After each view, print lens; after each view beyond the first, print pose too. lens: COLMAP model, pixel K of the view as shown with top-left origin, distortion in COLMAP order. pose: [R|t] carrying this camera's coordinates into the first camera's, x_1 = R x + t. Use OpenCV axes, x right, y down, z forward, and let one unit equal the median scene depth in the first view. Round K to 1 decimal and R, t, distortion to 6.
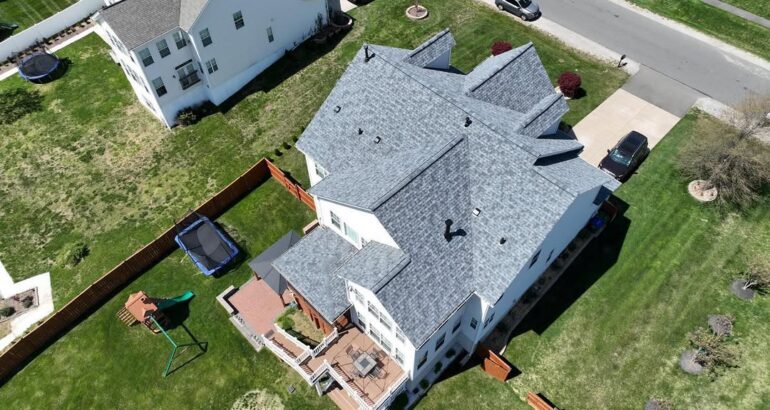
lens RADIAL K [[539.4, 0, 384.4], [0, 539.4, 205.7], [0, 0, 1]] dist [0.003545, 0.005779]
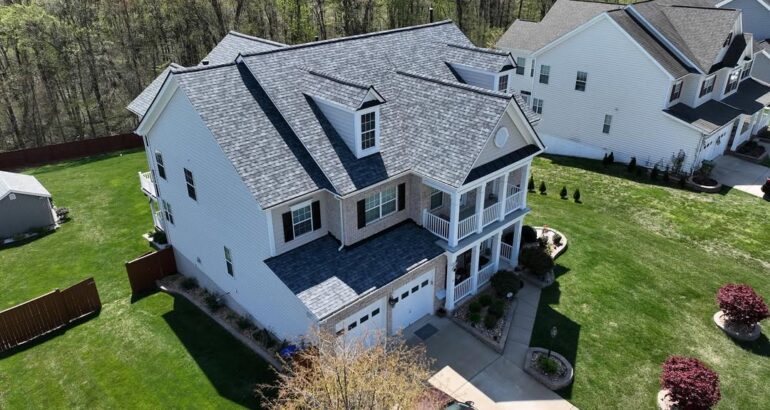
lens RADIAL K [[539.4, 0, 384.3], [0, 539.4, 204.5], [0, 0, 1]] dist [0.003545, 0.005779]
pose [[-0.037320, 0.456842, -0.888764, 0.668416], [-0.803680, 0.514843, 0.298387, -0.237644], [0.593890, 0.725418, 0.347941, 0.623368]]
